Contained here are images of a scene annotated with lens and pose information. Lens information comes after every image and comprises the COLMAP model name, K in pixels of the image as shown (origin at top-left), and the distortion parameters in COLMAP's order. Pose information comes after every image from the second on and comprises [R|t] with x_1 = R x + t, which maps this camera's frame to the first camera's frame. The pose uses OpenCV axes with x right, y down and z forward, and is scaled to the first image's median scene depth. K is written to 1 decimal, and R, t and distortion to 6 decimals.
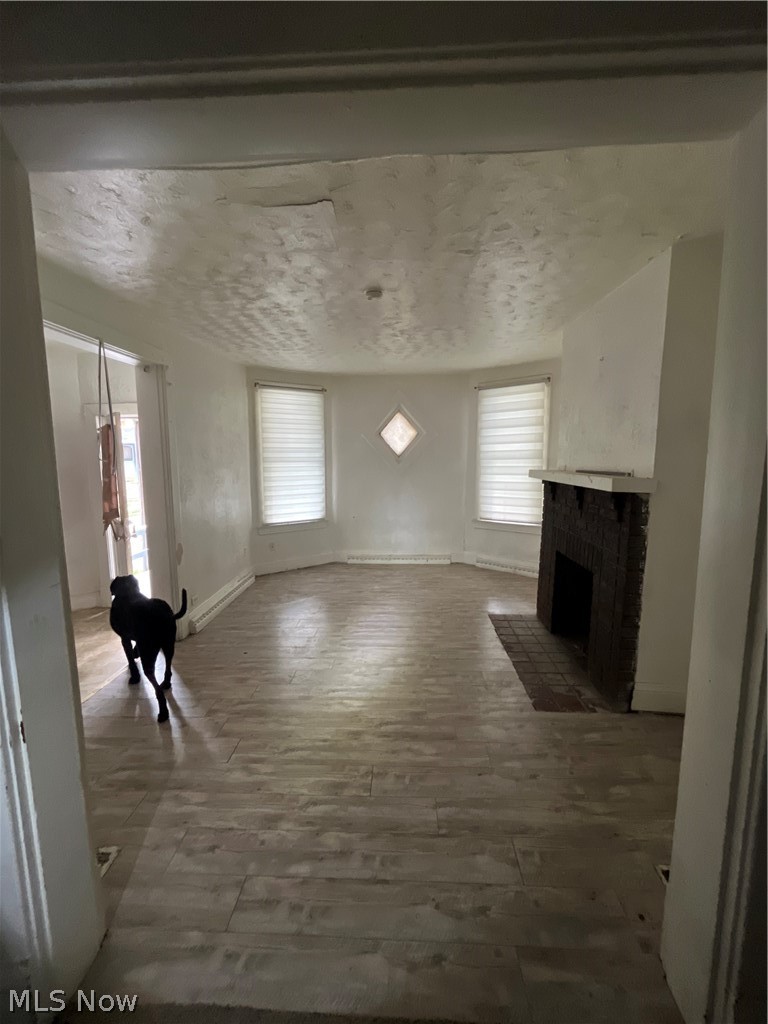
lens RADIAL K [[416.3, 0, 382.4], [0, 416.3, 508.8], [0, 0, 1]] dist [-0.001451, 0.000199]
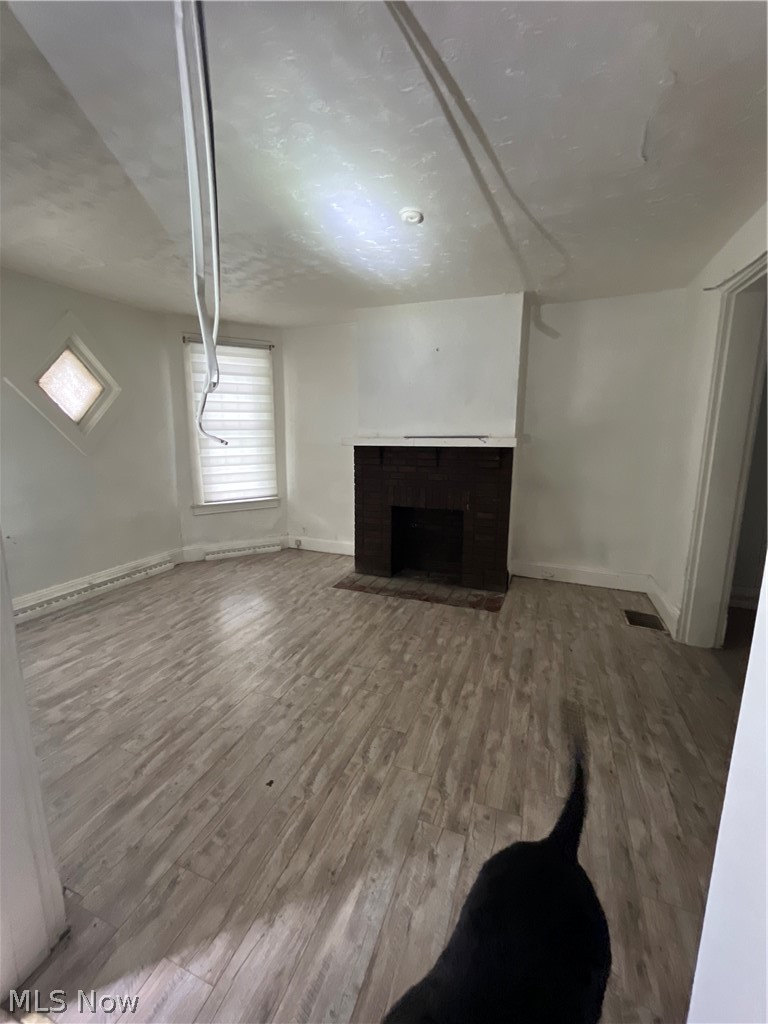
lens RADIAL K [[416.3, 0, 383.8], [0, 416.3, 511.1], [0, 0, 1]] dist [-0.001451, 0.000199]
pose [[0.317385, -0.166238, 0.933612, -0.479322], [0.115670, 0.983950, 0.135878, -0.034577], [-0.941216, 0.064865, 0.331520, 0.439637]]
